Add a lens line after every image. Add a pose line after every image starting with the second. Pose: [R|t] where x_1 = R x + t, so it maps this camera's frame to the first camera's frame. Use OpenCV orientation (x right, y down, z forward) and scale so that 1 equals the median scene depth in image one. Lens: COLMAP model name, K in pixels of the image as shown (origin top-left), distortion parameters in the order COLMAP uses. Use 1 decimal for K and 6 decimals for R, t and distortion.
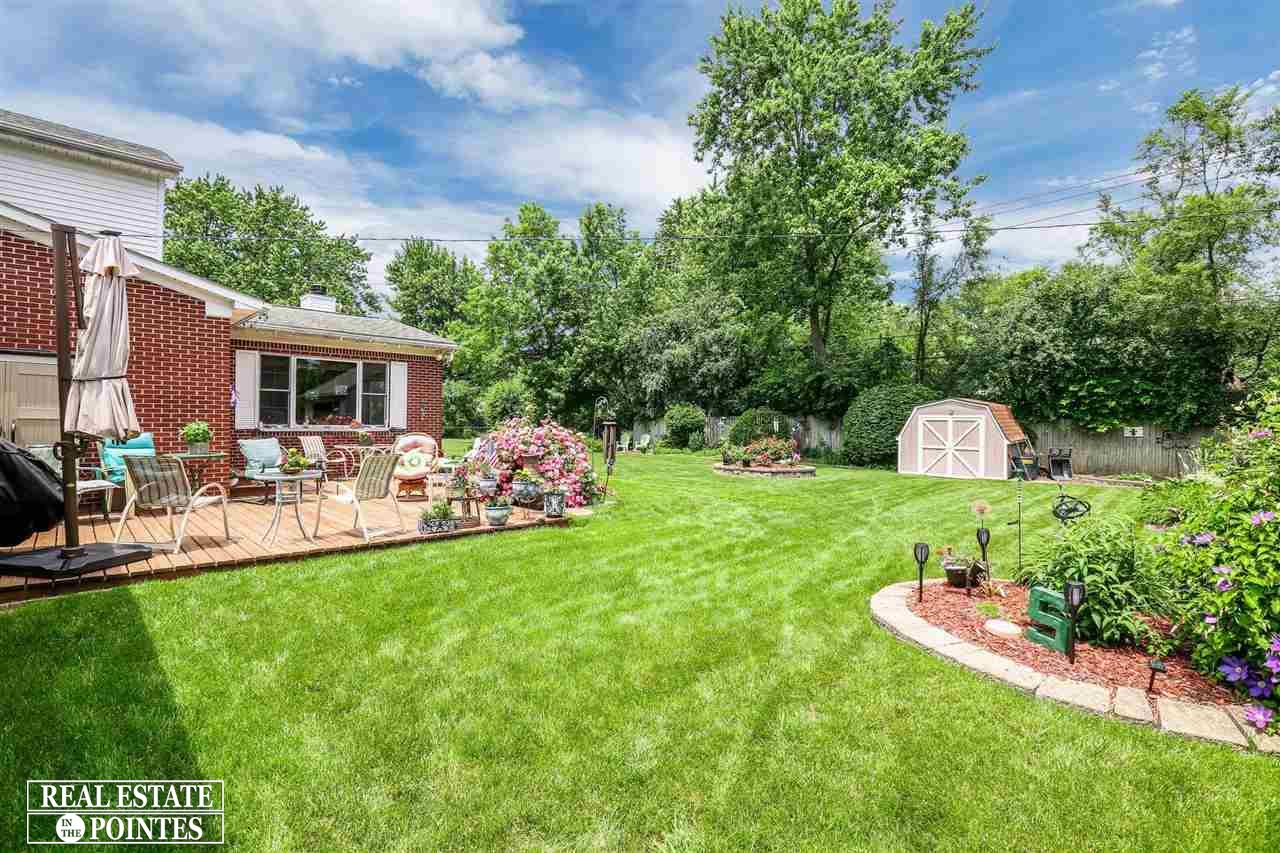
lens RADIAL K [[579.1, 0, 640.0], [0, 579.1, 426.5], [0, 0, 1]] dist [-0.002215, -0.000308]
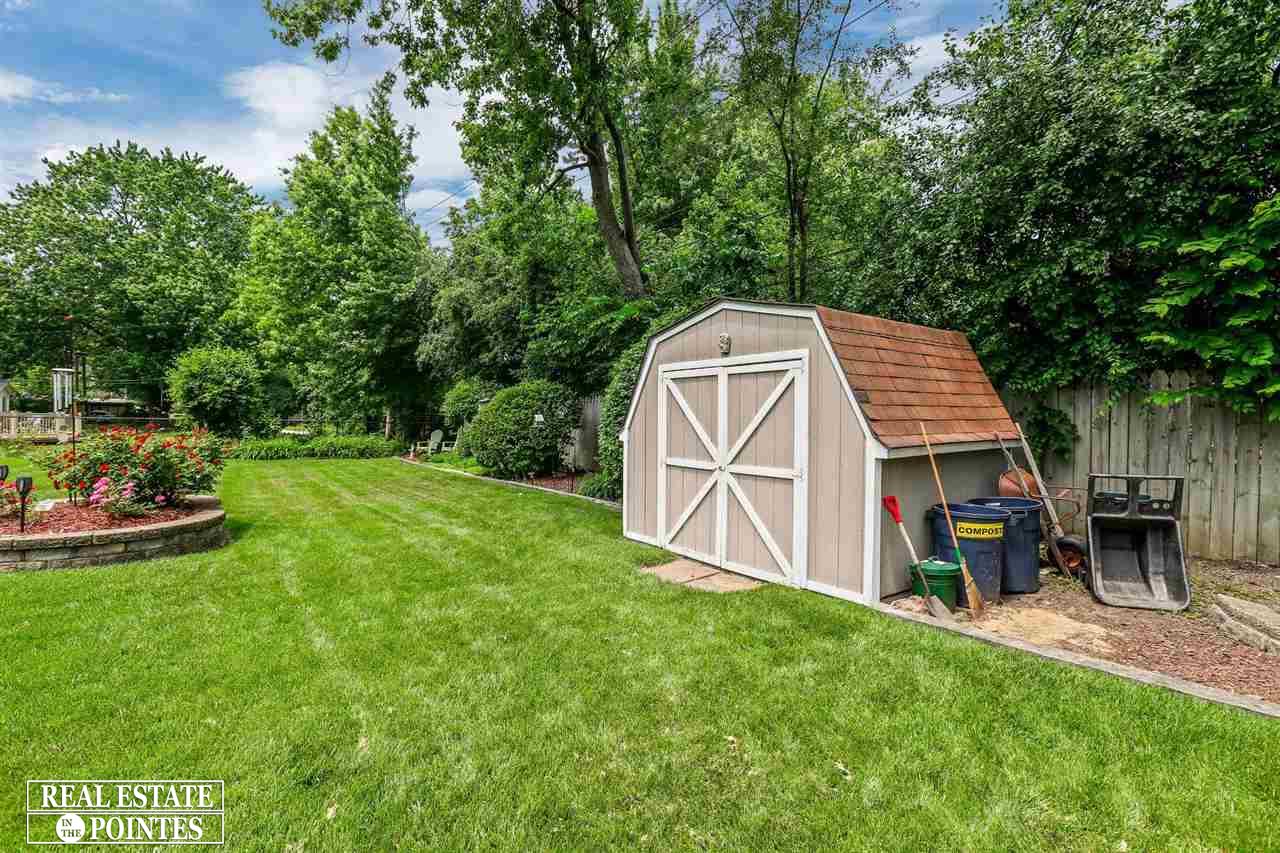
lens RADIAL K [[579.1, 0, 640.0], [0, 579.1, 426.5], [0, 0, 1]] dist [-0.002215, -0.000308]
pose [[0.986424, 0.000308, -0.164221, 0.533569], [-0.000709, 0.999997, -0.002386, 0.016120], [0.164219, 0.002470, 0.986421, 0.687890]]
